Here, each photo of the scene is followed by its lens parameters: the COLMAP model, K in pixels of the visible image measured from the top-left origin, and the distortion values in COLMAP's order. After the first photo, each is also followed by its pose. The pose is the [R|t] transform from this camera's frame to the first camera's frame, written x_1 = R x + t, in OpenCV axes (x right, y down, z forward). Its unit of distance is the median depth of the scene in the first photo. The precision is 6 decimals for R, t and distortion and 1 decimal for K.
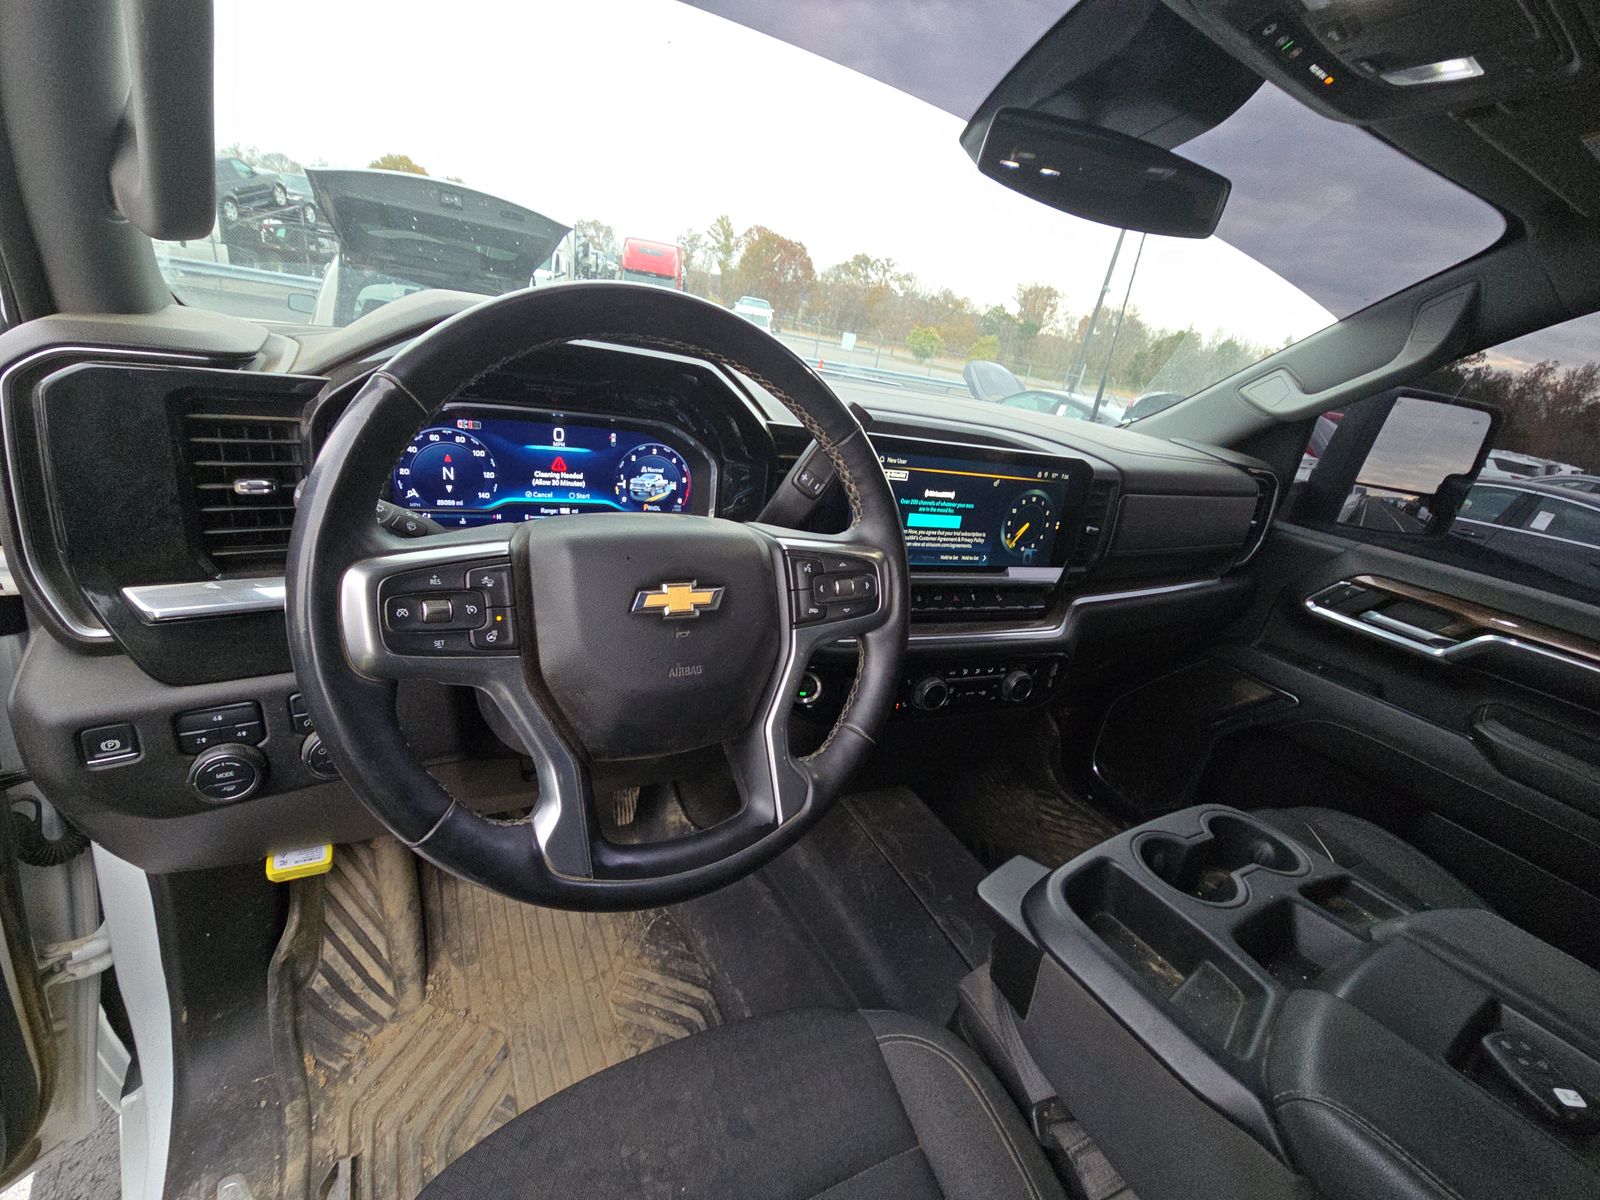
lens RADIAL K [[651.5, 0, 795.4], [0, 651.5, 604.2], [0, 0, 1]] dist [0.001653, -0.005485]
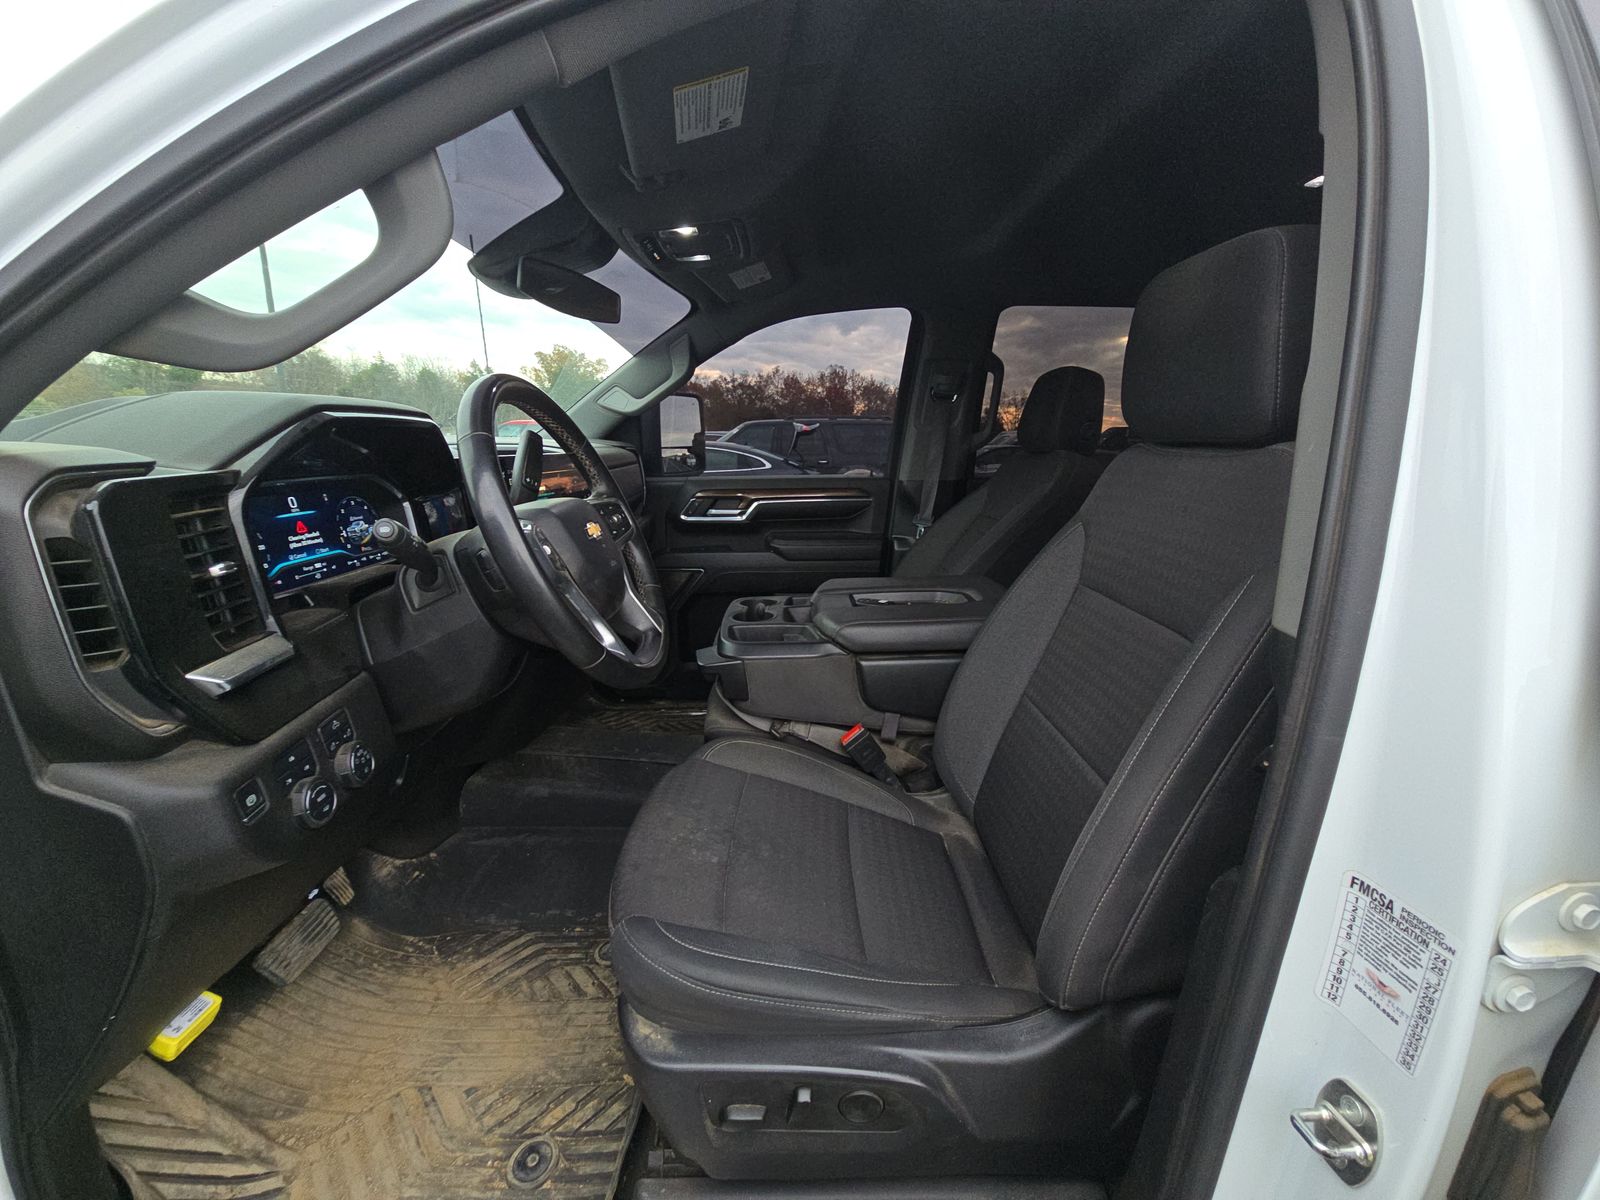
lens RADIAL K [[658.0, 0, 791.3], [0, 658.0, 609.1], [0, 0, 1]] dist [0.001516, 0.000012]
pose [[0.495031, -0.368083, 0.787057, -0.885899], [0.397506, 0.901421, 0.171550, 0.059582], [-0.772614, 0.227937, 0.592547, -0.320530]]
